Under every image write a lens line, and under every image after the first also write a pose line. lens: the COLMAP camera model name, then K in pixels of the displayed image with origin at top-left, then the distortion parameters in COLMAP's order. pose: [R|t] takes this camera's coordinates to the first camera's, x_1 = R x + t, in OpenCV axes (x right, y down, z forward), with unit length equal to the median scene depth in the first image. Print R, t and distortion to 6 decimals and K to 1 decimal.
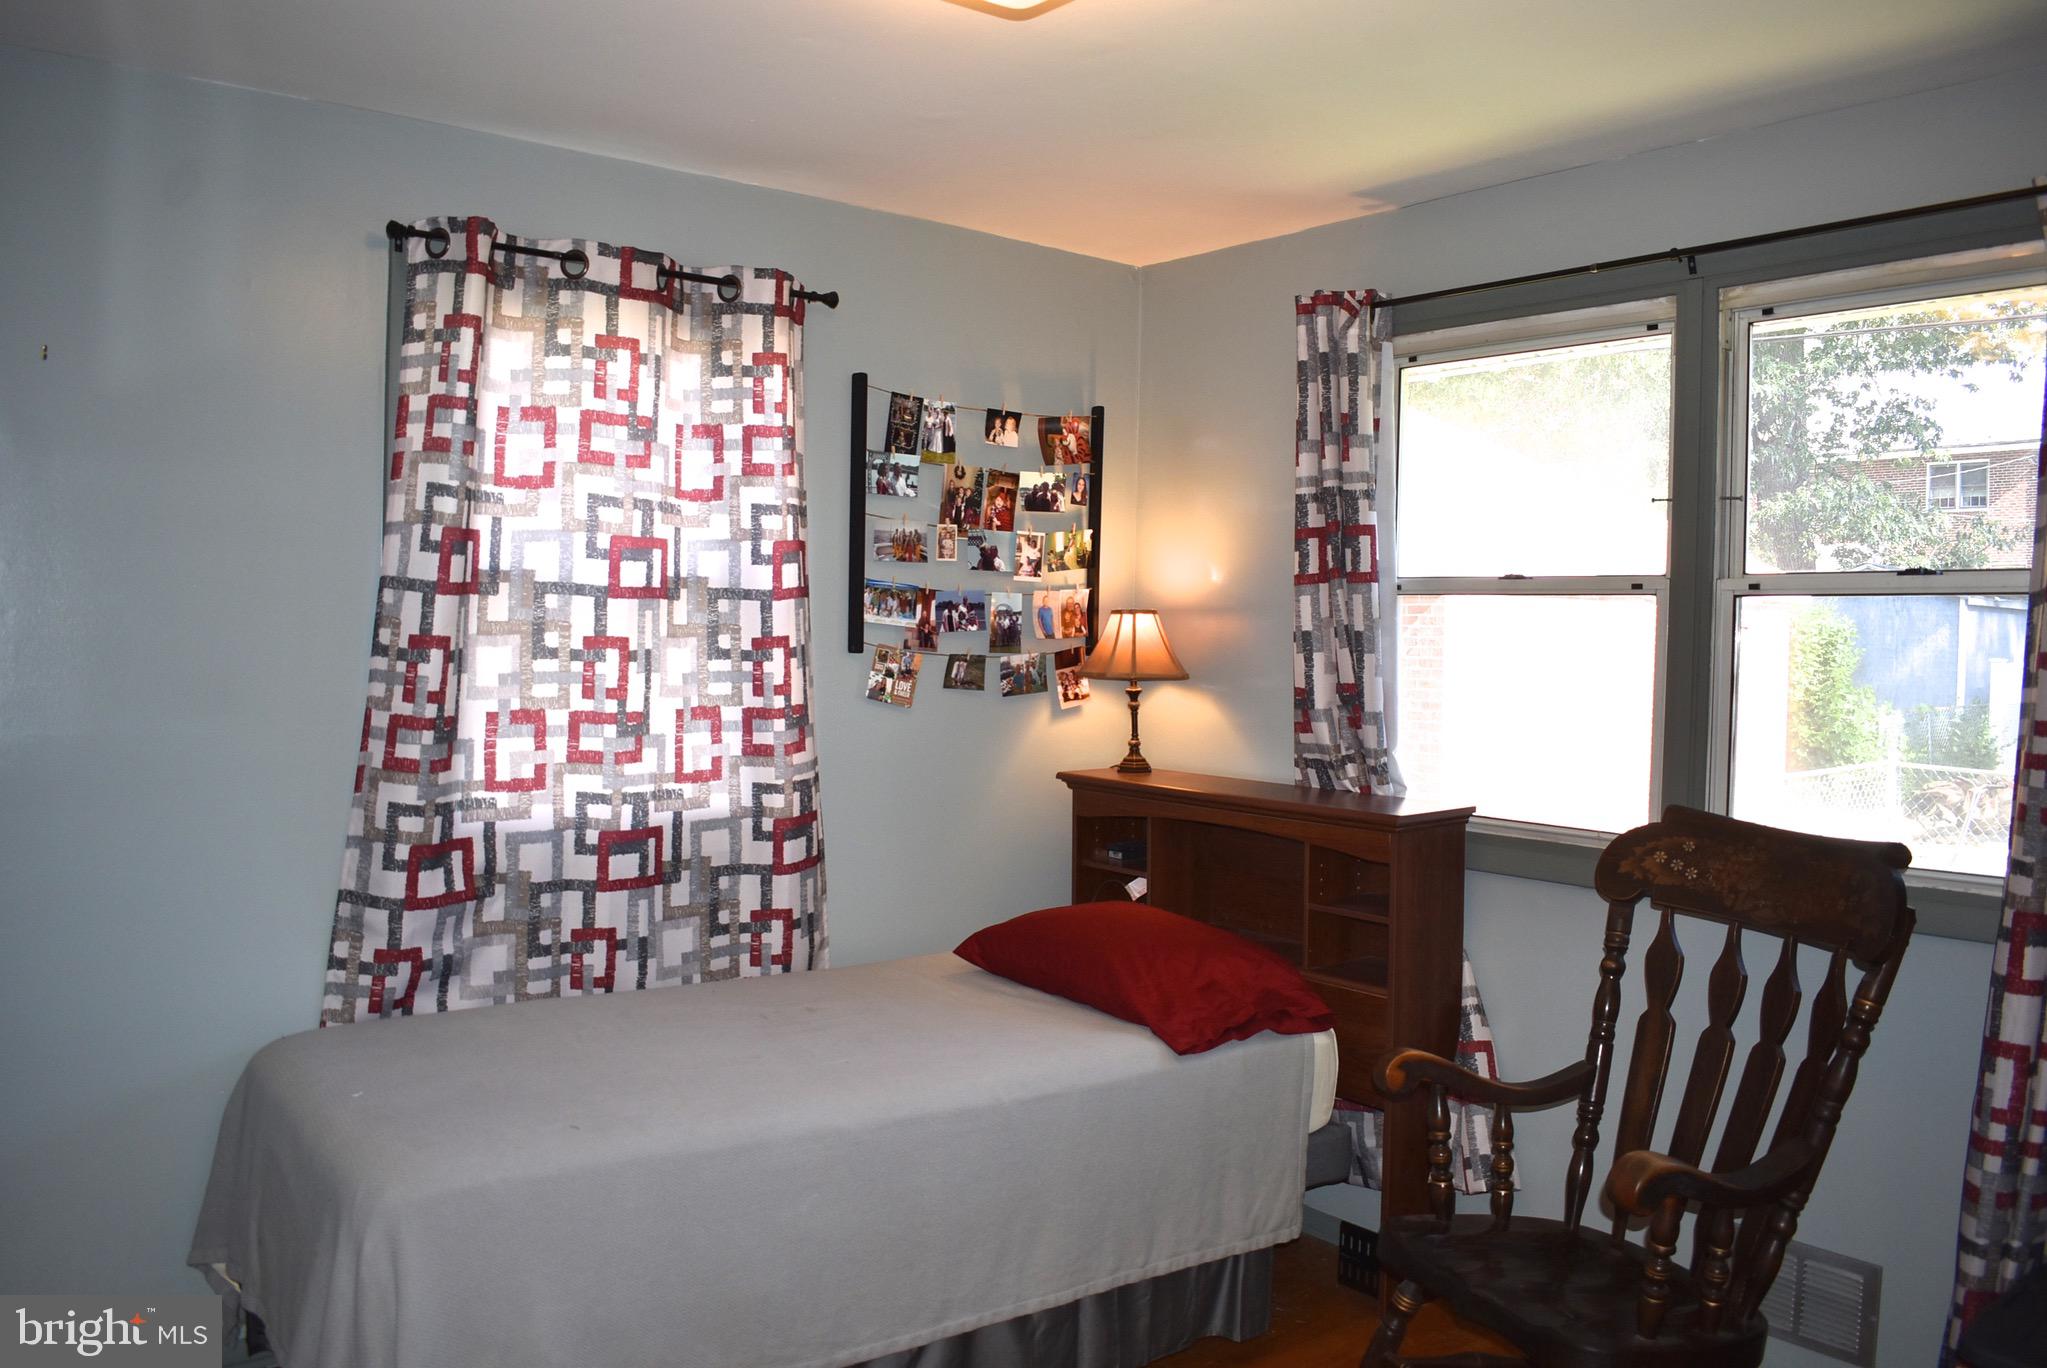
lens RADIAL K [[1592.3, 0, 1034.2], [0, 1592.3, 688.1], [0, 0, 1]] dist [-0.097101, 0.016709]
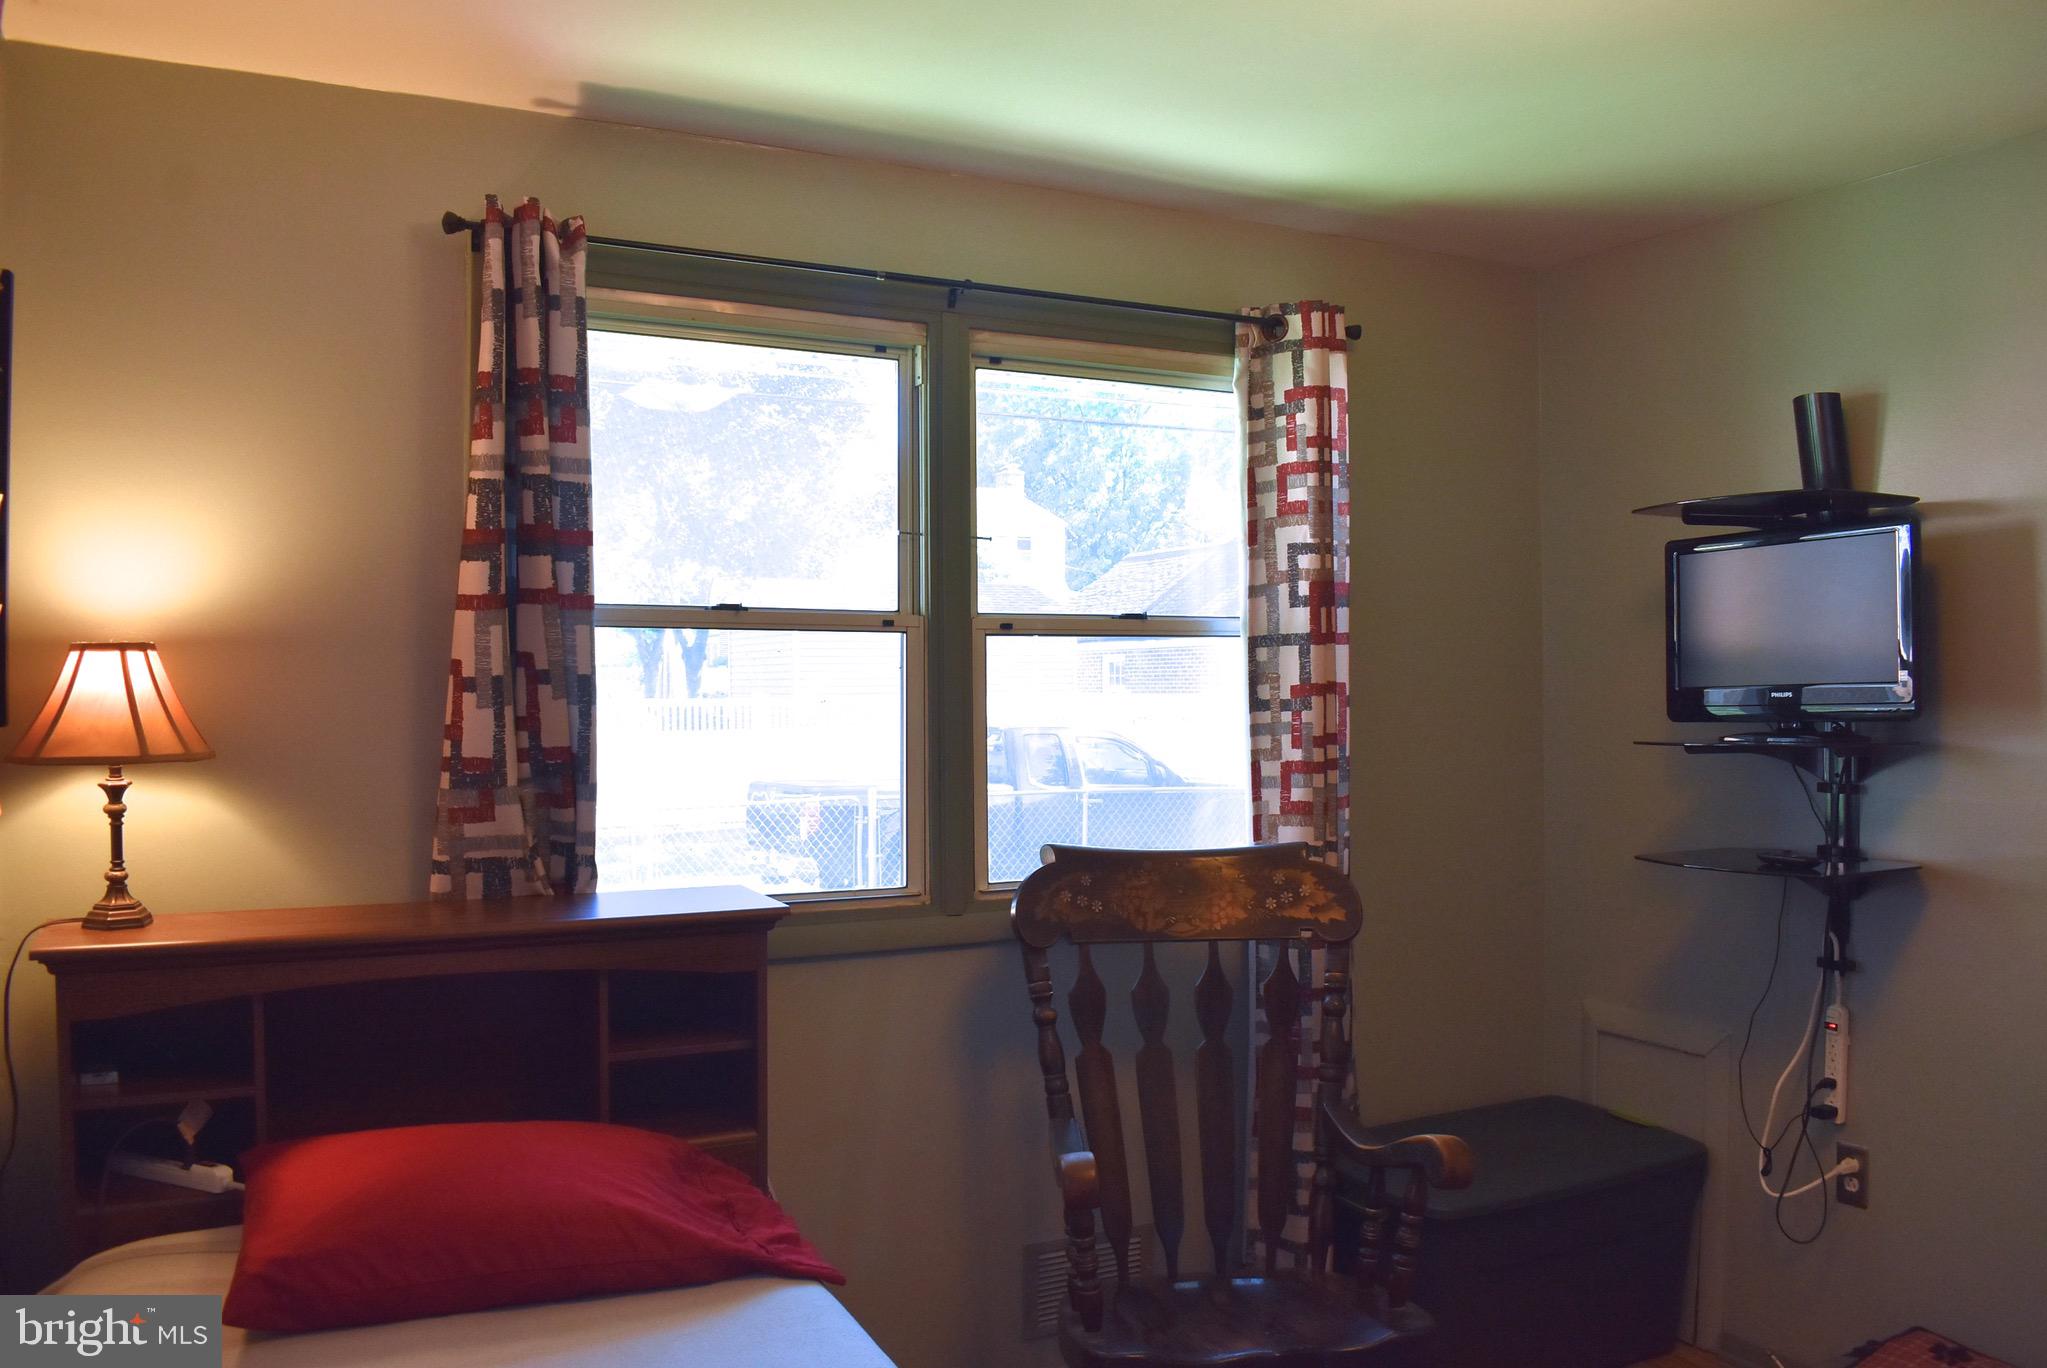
lens RADIAL K [[1592.3, 0, 1034.2], [0, 1592.3, 688.1], [0, 0, 1]] dist [-0.097101, 0.016709]
pose [[0.194851, -0.023736, 0.980546, -0.530734], [0.037869, 0.999144, 0.016661, -0.038087], [-0.980101, 0.033886, 0.195583, 0.724618]]
